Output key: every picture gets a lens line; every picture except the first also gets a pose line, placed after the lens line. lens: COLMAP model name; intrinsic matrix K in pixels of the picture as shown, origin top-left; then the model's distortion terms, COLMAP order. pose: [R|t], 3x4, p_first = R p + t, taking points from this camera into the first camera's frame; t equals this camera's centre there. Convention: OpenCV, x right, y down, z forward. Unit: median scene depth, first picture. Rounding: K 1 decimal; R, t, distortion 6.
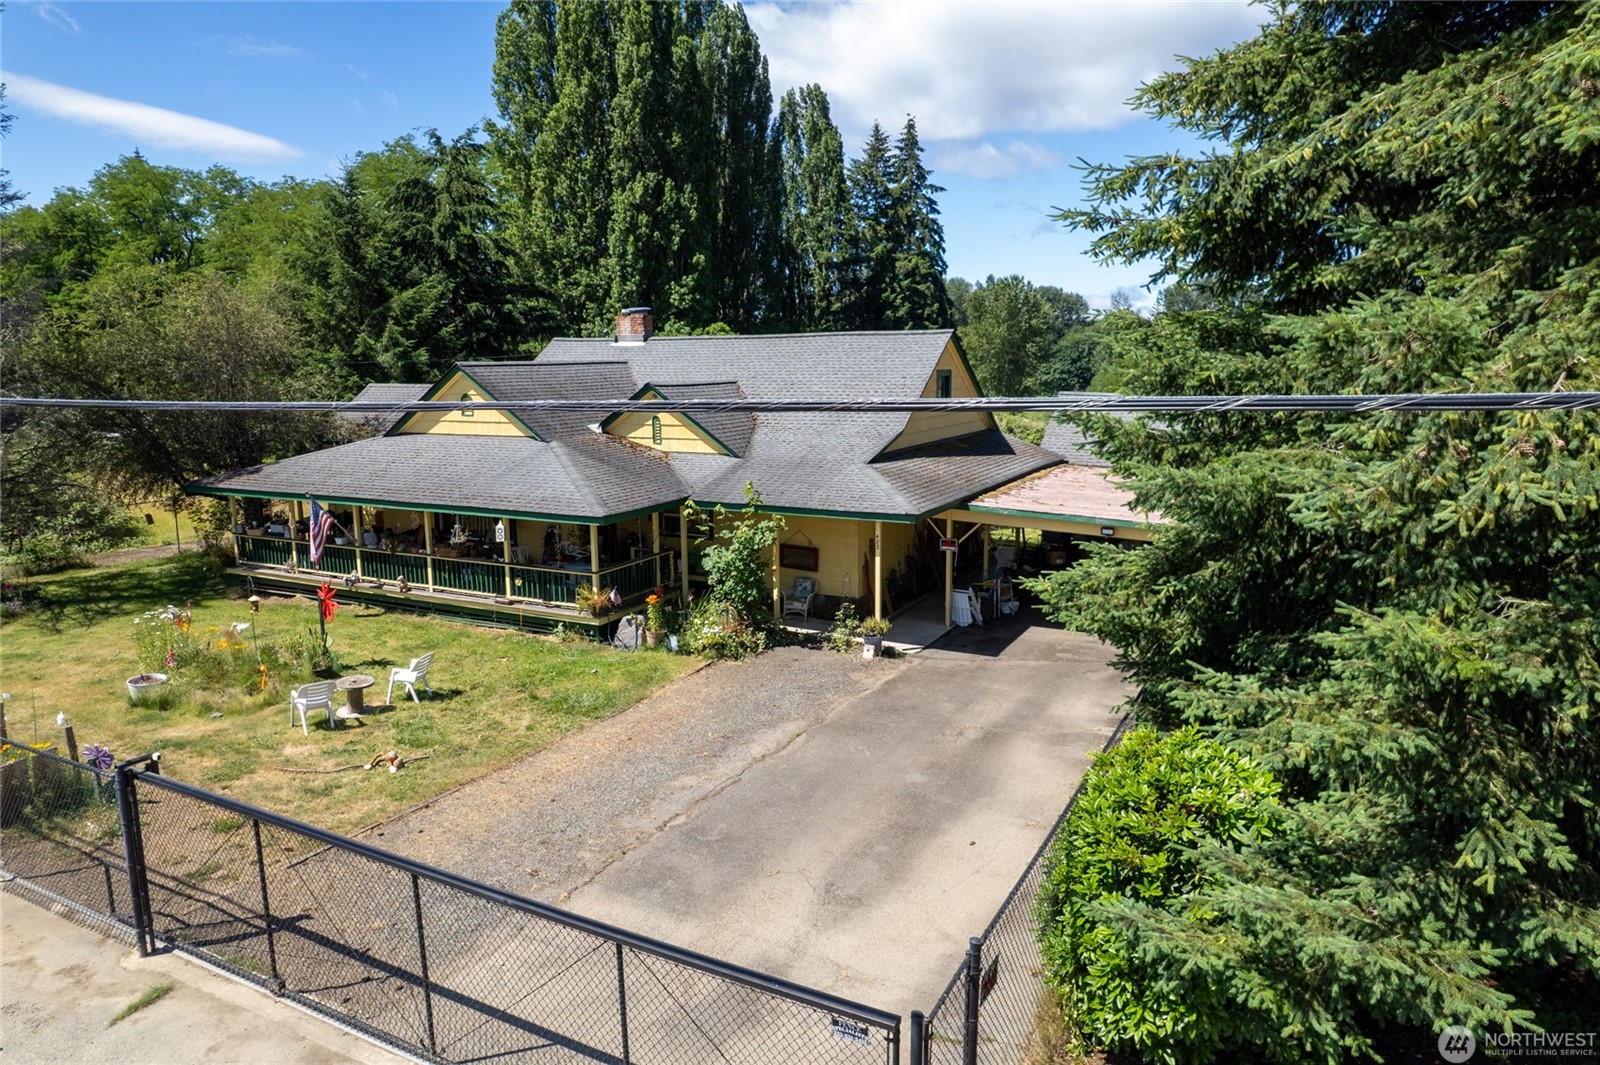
lens RADIAL K [[1021.0, 0, 806.9], [0, 1021.0, 532.1], [0, 0, 1]] dist [-0.068618, 0.057710]
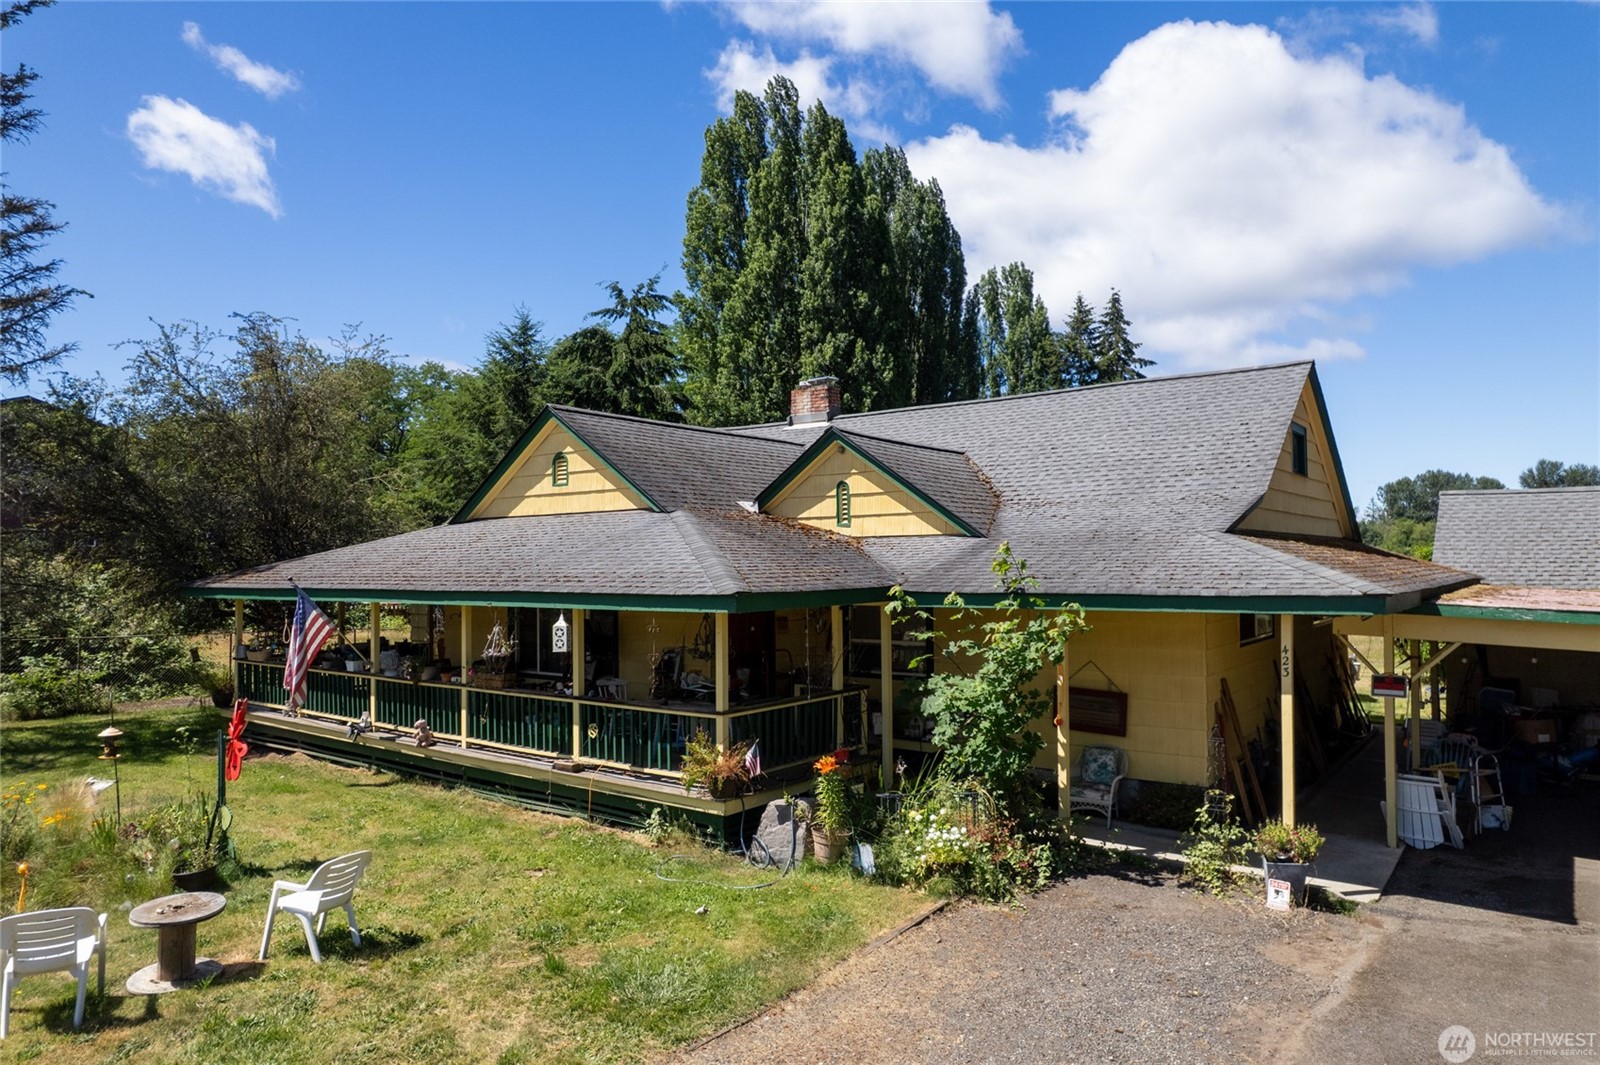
lens RADIAL K [[1021.5, 0, 806.3], [0, 1021.5, 533.6], [0, 0, 1]] dist [-0.072300, 0.063462]
pose [[0.983580, -0.004748, -0.180409, -0.065543], [-0.031580, 0.979703, -0.197952, 0.049408], [0.177687, 0.200399, 0.963466, 0.457088]]
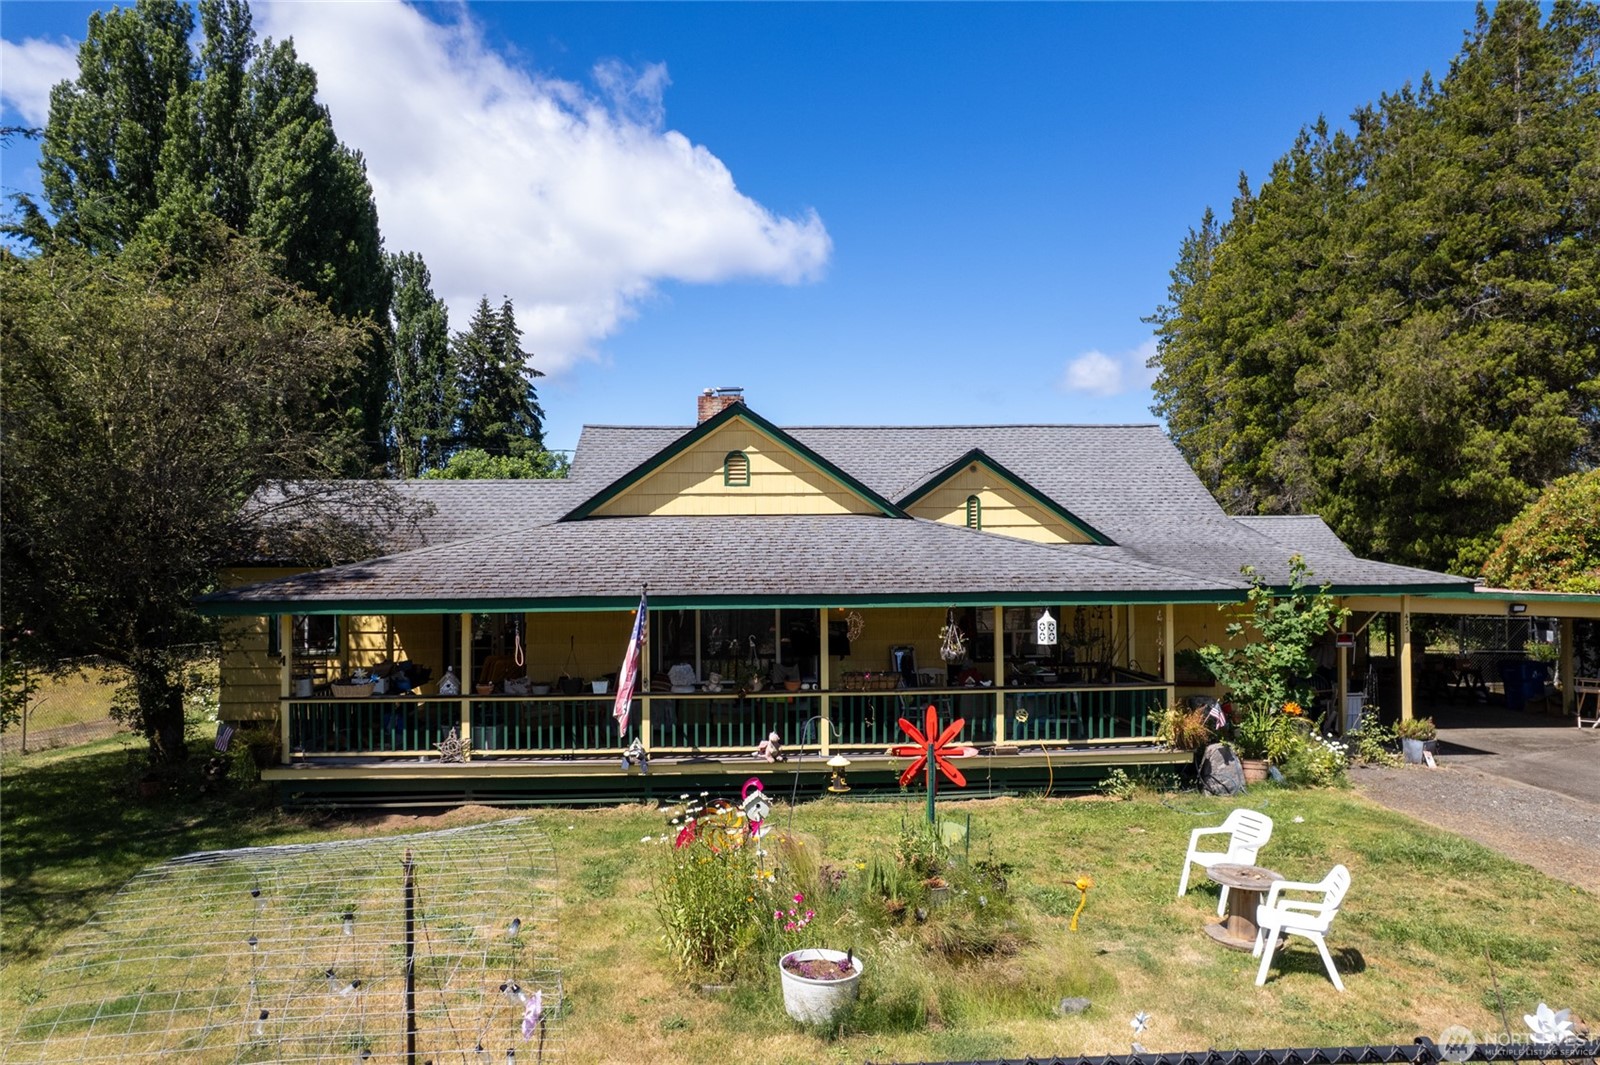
lens RADIAL K [[1021.5, 0, 806.3], [0, 1021.5, 533.6], [0, 0, 1]] dist [-0.072300, 0.063462]
pose [[0.867487, 0.016140, 0.497197, -0.713986], [0.086308, 0.979433, -0.182379, 0.041724], [-0.489915, 0.201124, 0.848253, 0.510039]]
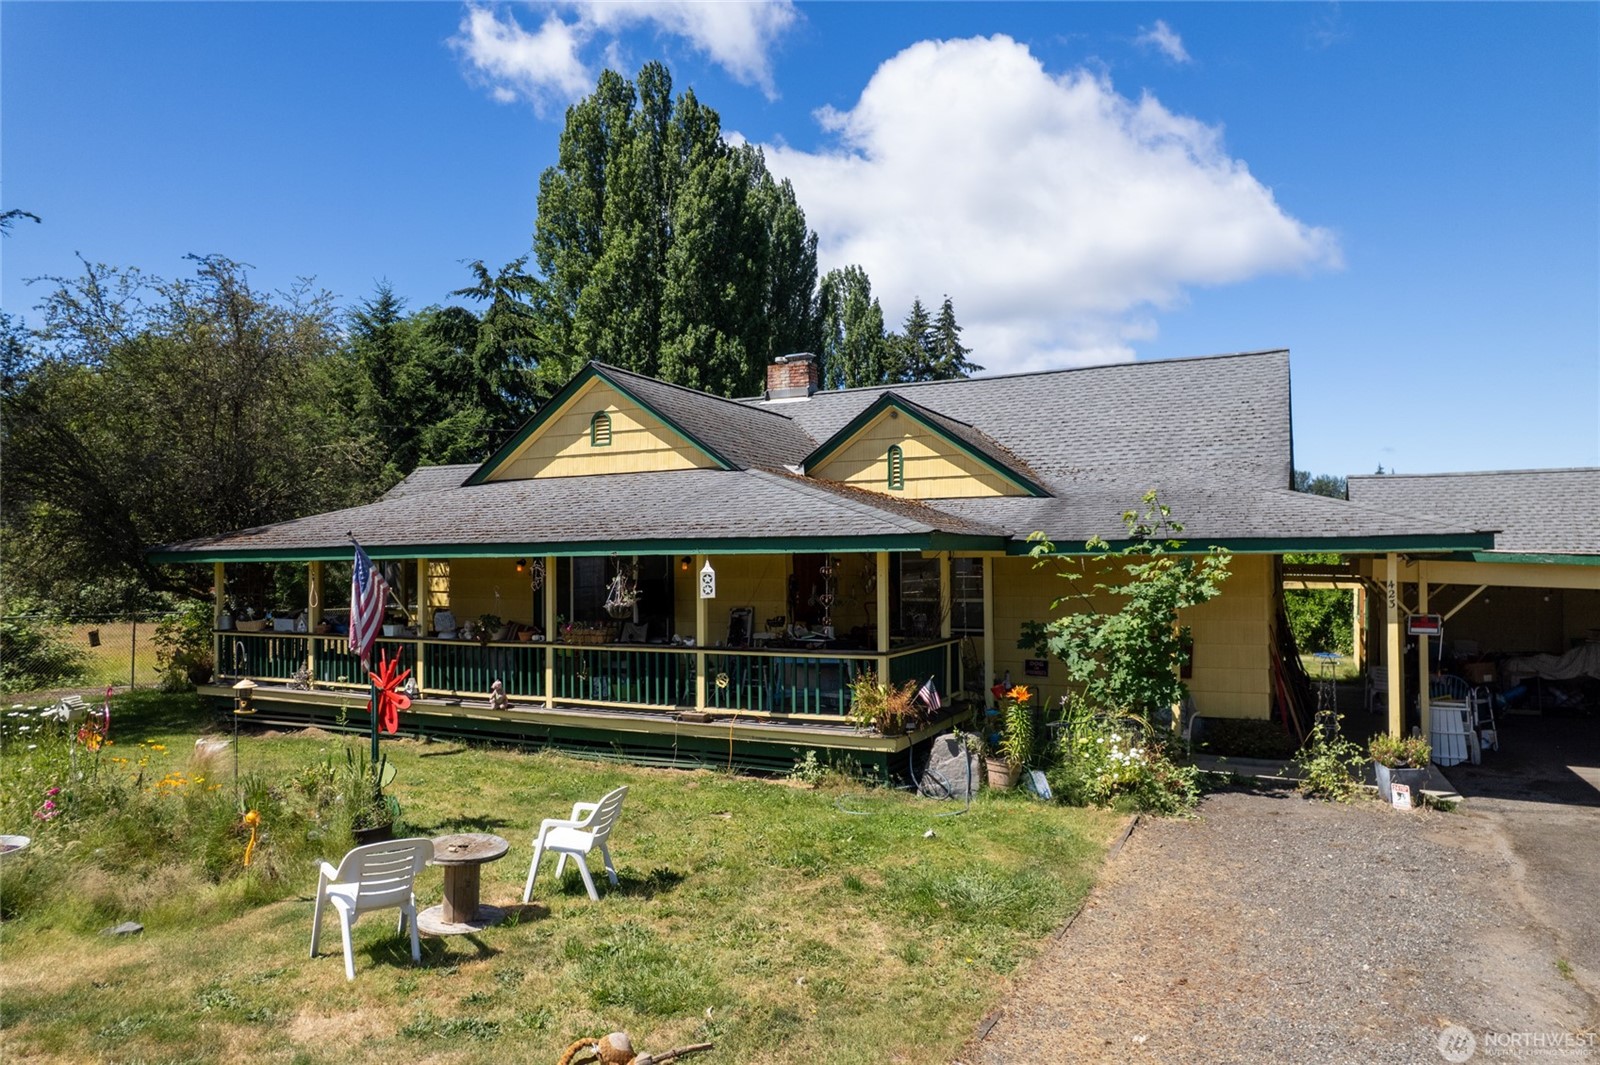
lens RADIAL K [[1021.0, 0, 806.9], [0, 1021.0, 532.1], [0, 0, 1]] dist [-0.068618, 0.057710]
pose [[0.999957, 0.001416, 0.009127, -0.242707], [0.000467, 0.979155, -0.203112, 0.082724], [-0.009224, 0.203108, 0.979113, 0.434591]]
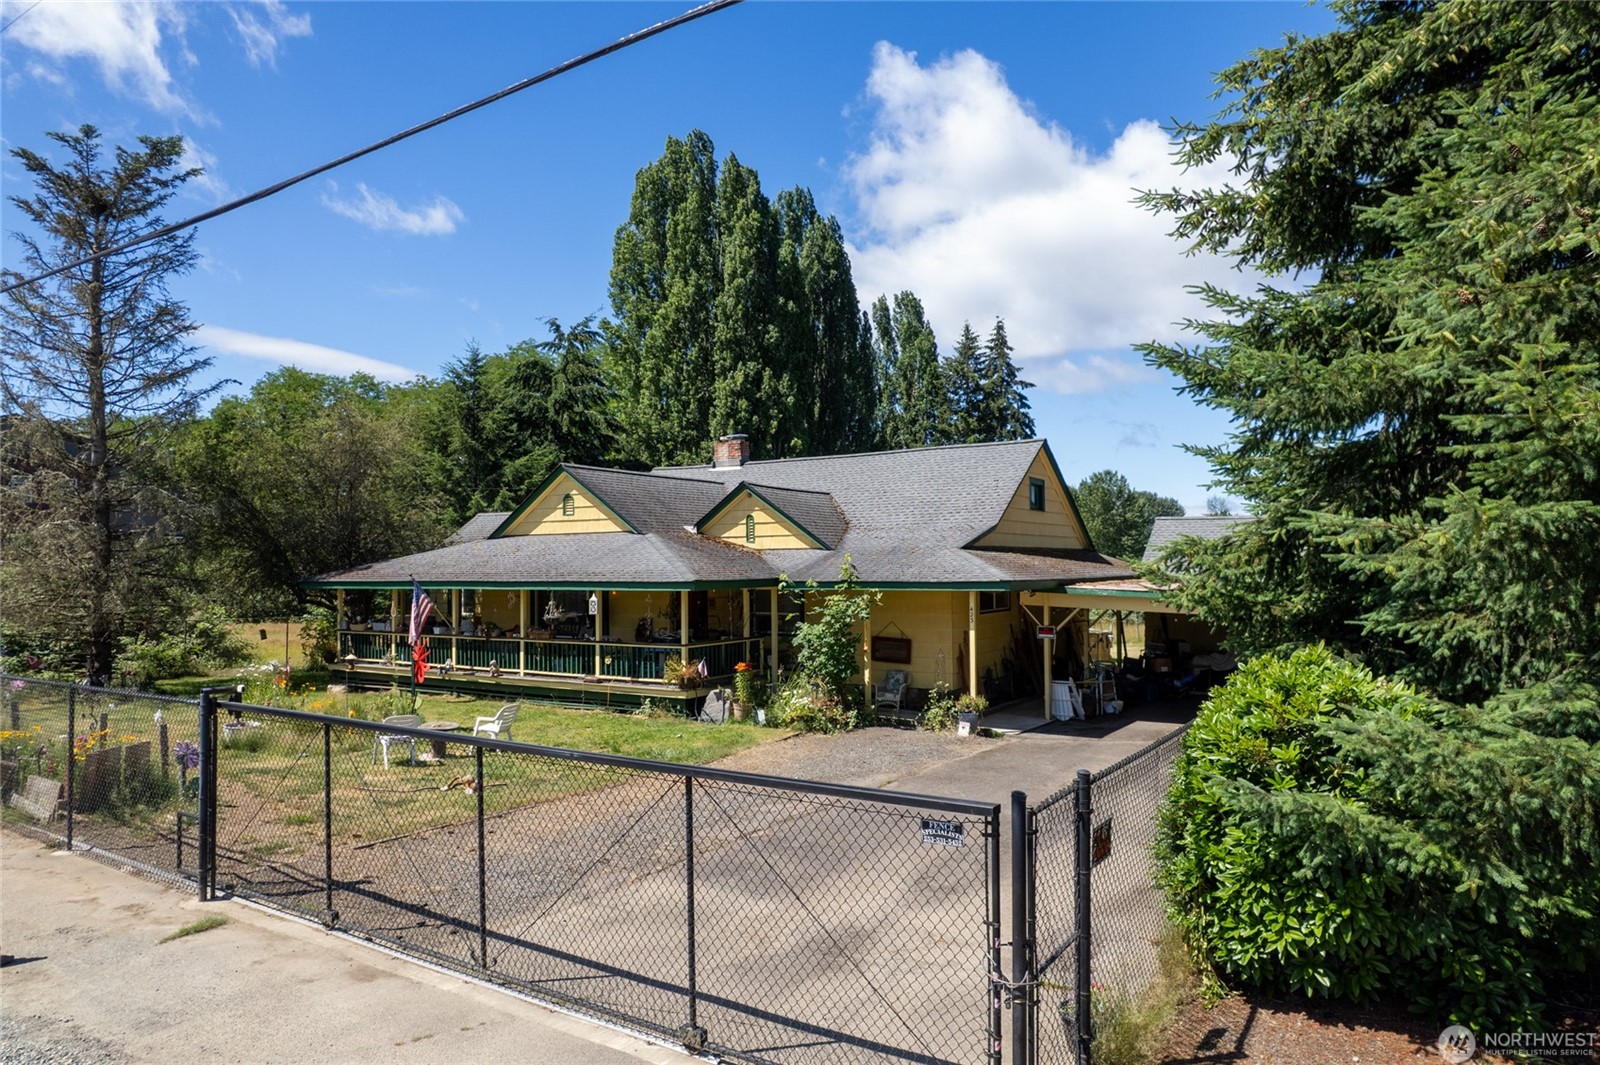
lens RADIAL K [[1021.0, 0, 806.9], [0, 1021.0, 532.1], [0, 0, 1]] dist [-0.068618, 0.057710]
pose [[0.995751, -0.001898, -0.092068, 0.002056], [-0.016985, 0.978847, -0.203886, 0.126056], [0.090507, 0.204584, 0.974656, 0.020712]]
